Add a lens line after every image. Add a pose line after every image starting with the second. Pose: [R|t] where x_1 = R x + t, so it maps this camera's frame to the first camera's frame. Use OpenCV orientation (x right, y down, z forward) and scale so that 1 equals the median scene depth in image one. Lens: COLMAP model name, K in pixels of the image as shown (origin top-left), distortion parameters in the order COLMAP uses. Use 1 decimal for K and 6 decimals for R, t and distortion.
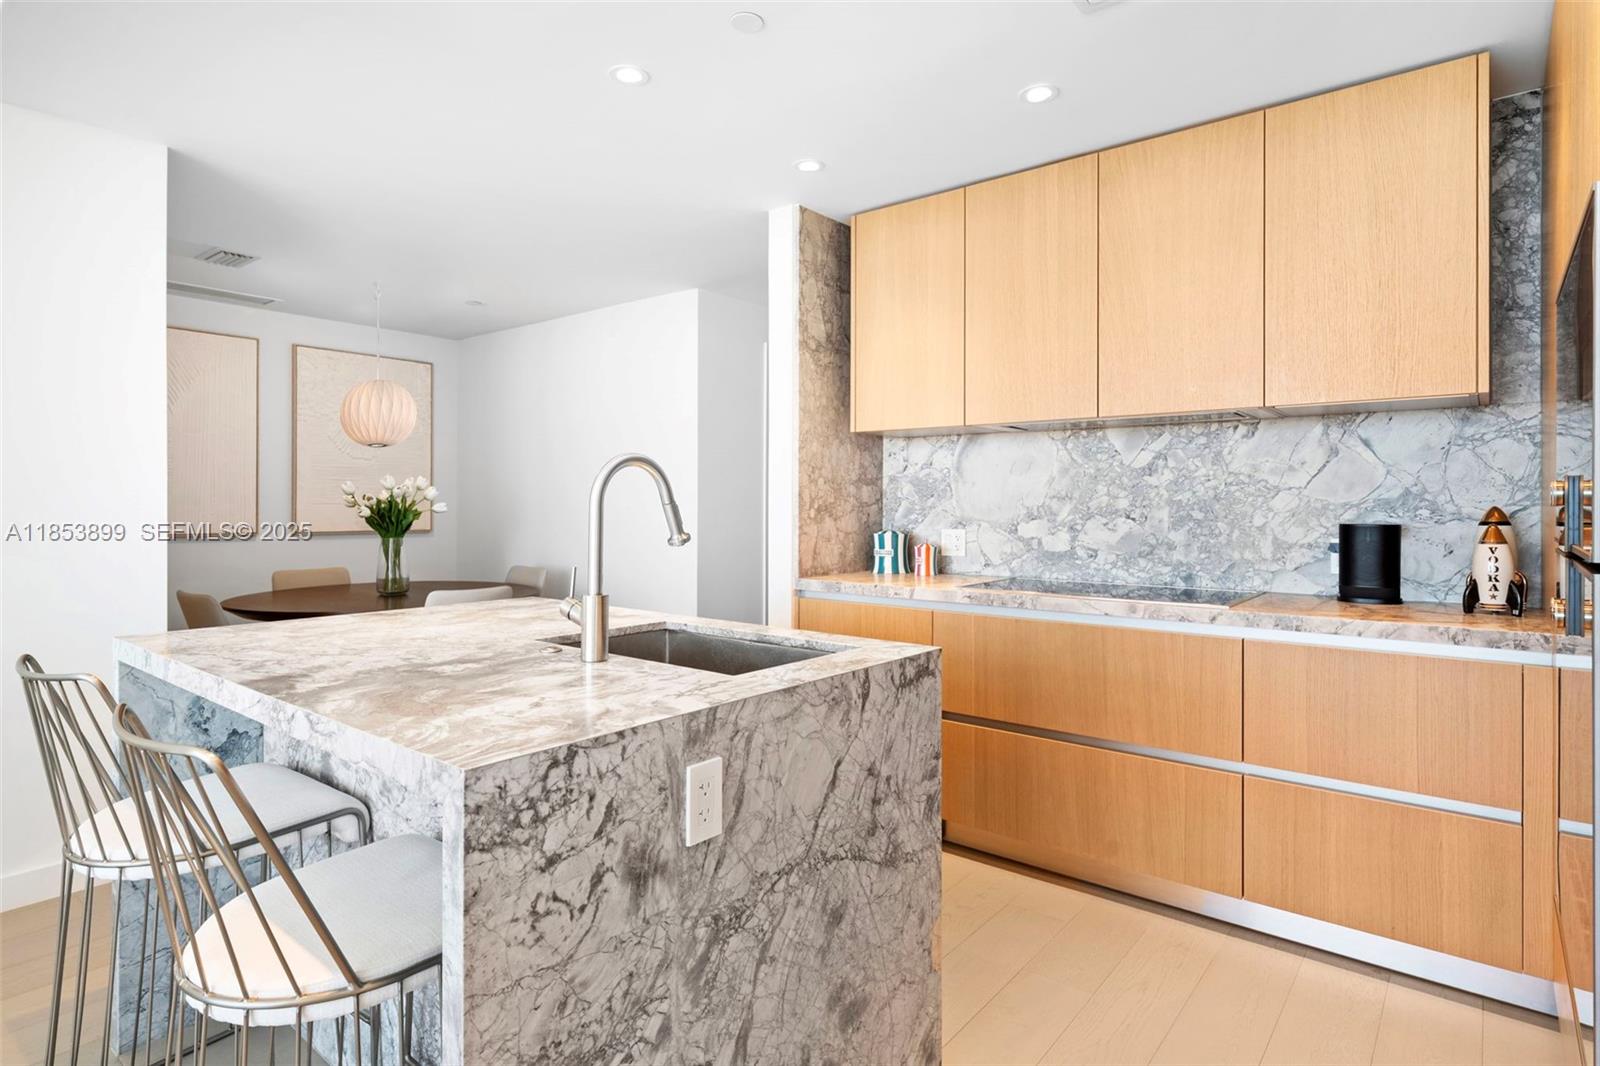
lens RADIAL K [[841.1, 0, 799.7], [0, 841.1, 504.8], [0, 0, 1]] dist [0.001808, 0.001382]
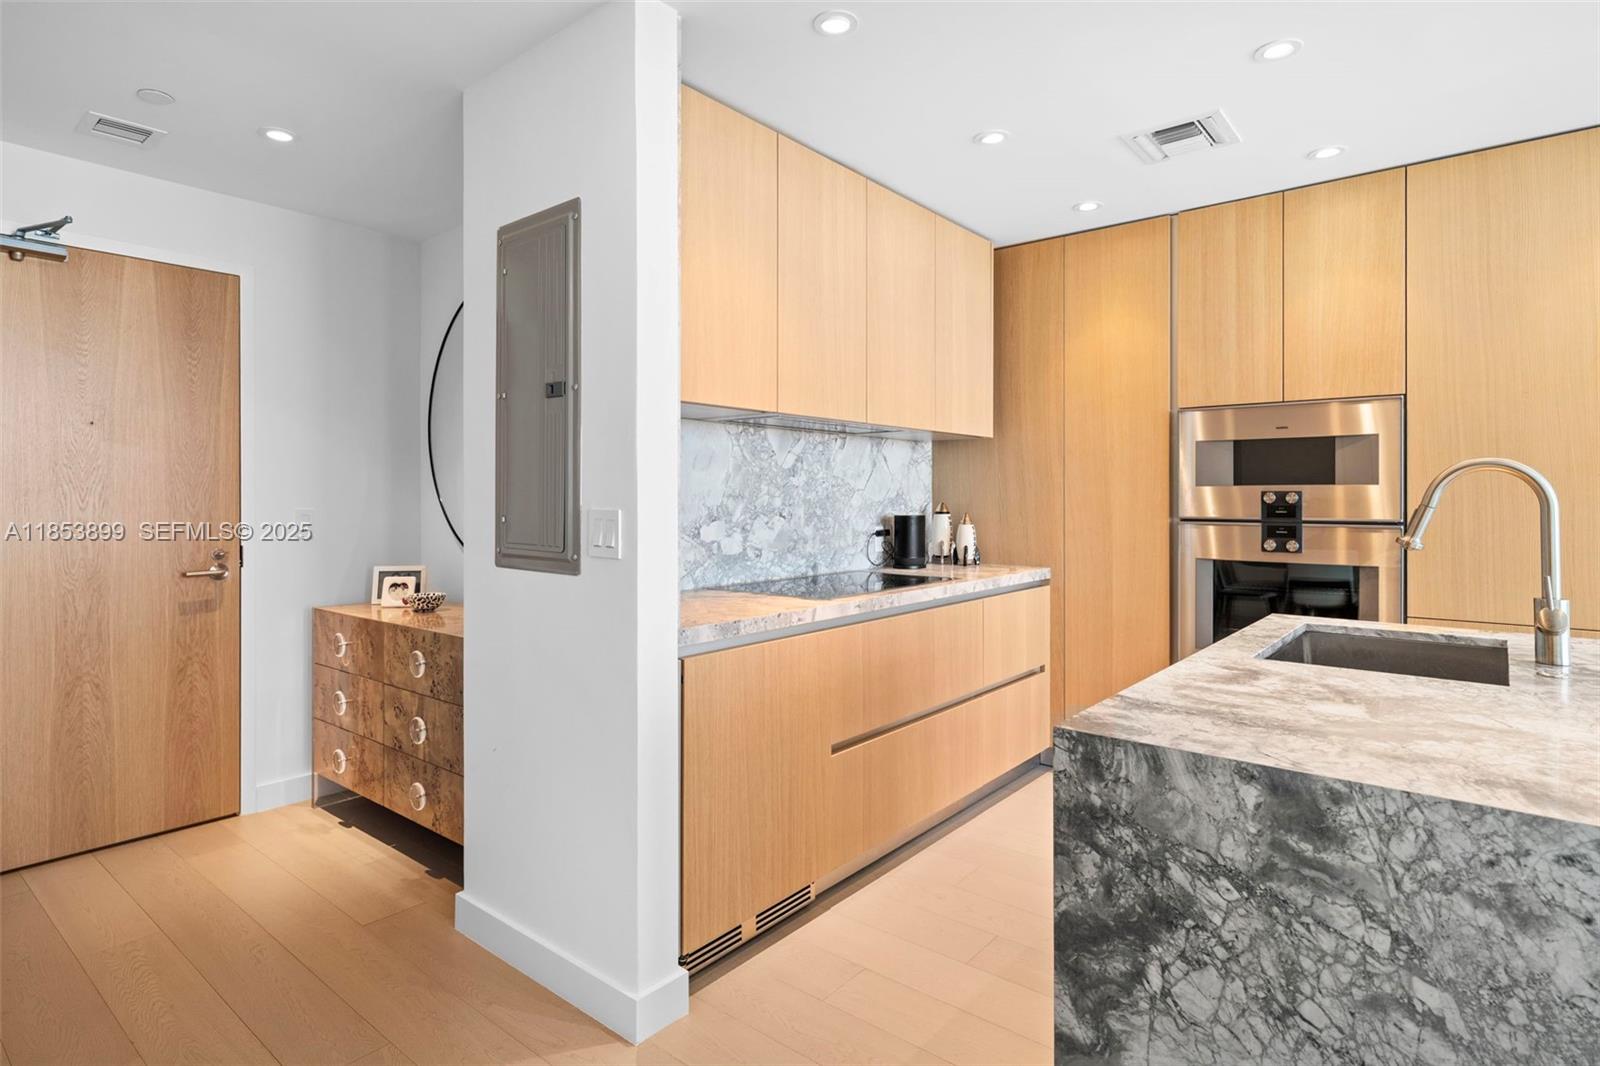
lens RADIAL K [[841.1, 0, 799.7], [0, 841.1, 504.8], [0, 0, 1]] dist [0.001808, 0.001382]
pose [[0.007009, -0.013144, 0.999889, -0.729031], [-0.000789, 0.999913, 0.013150, -0.013569], [-0.999975, -0.000881, 0.006998, 1.078300]]
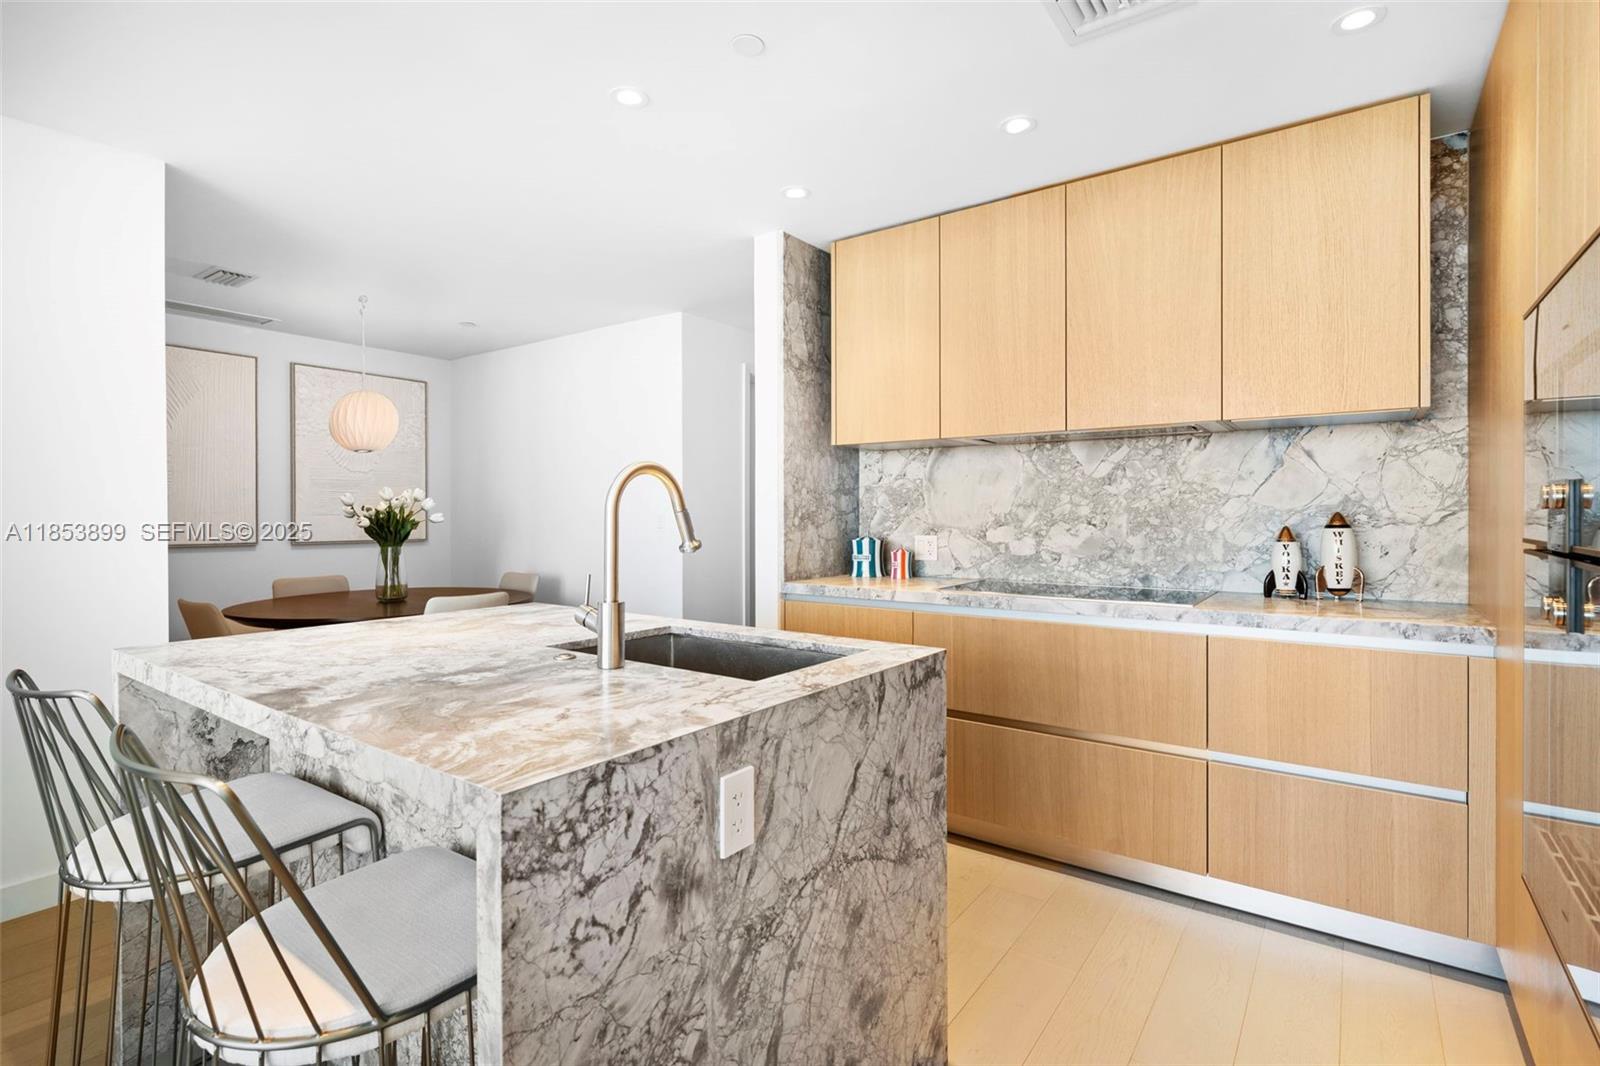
lens RADIAL K [[757.2, 0, 799.3], [0, 757.2, 518.9], [0, 0, 1]] dist [0.000280, 0.000229]
pose [[0.998673, -0.004615, 0.051297, -0.037084], [0.004322, 0.999974, 0.005813, 0.001964], [-0.051323, -0.005583, 0.998667, 0.048984]]
